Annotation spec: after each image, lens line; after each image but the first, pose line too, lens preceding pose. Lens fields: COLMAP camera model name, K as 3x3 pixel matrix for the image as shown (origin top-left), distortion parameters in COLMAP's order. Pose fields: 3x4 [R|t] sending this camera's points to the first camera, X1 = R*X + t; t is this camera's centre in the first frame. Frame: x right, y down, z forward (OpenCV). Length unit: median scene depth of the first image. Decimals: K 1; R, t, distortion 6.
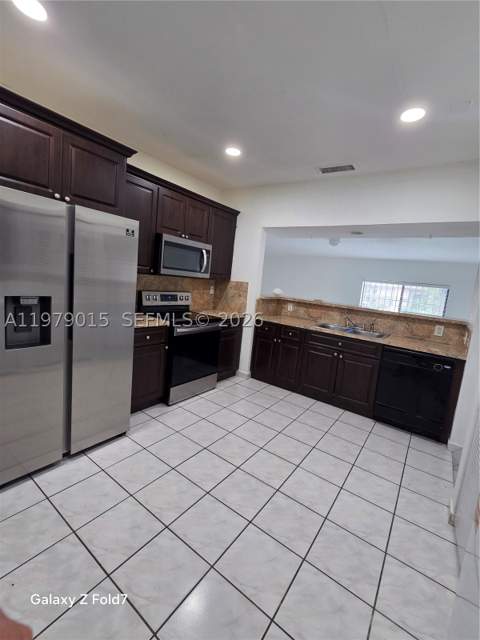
lens RADIAL K [[279.5, 0, 242.4], [0, 279.5, 318.7], [0, 0, 1]] dist [-0.002822, -0.000197]
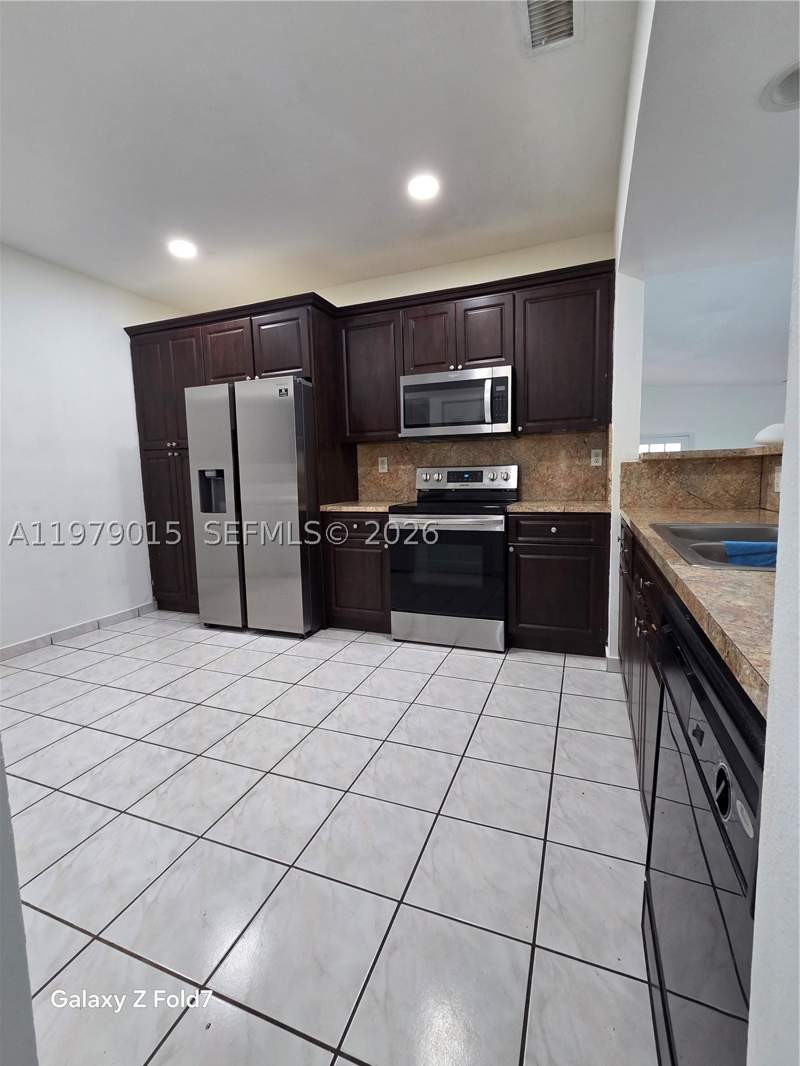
lens RADIAL K [[465.6, 0, 404.9], [0, 465.6, 525.6], [0, 0, 1]] dist [-0.002822, -0.000197]
pose [[0.256950, 0.005384, -0.966410, 0.867065], [-0.086995, 0.996054, -0.017581, 0.076168], [0.962501, 0.088590, 0.256404, 0.817364]]
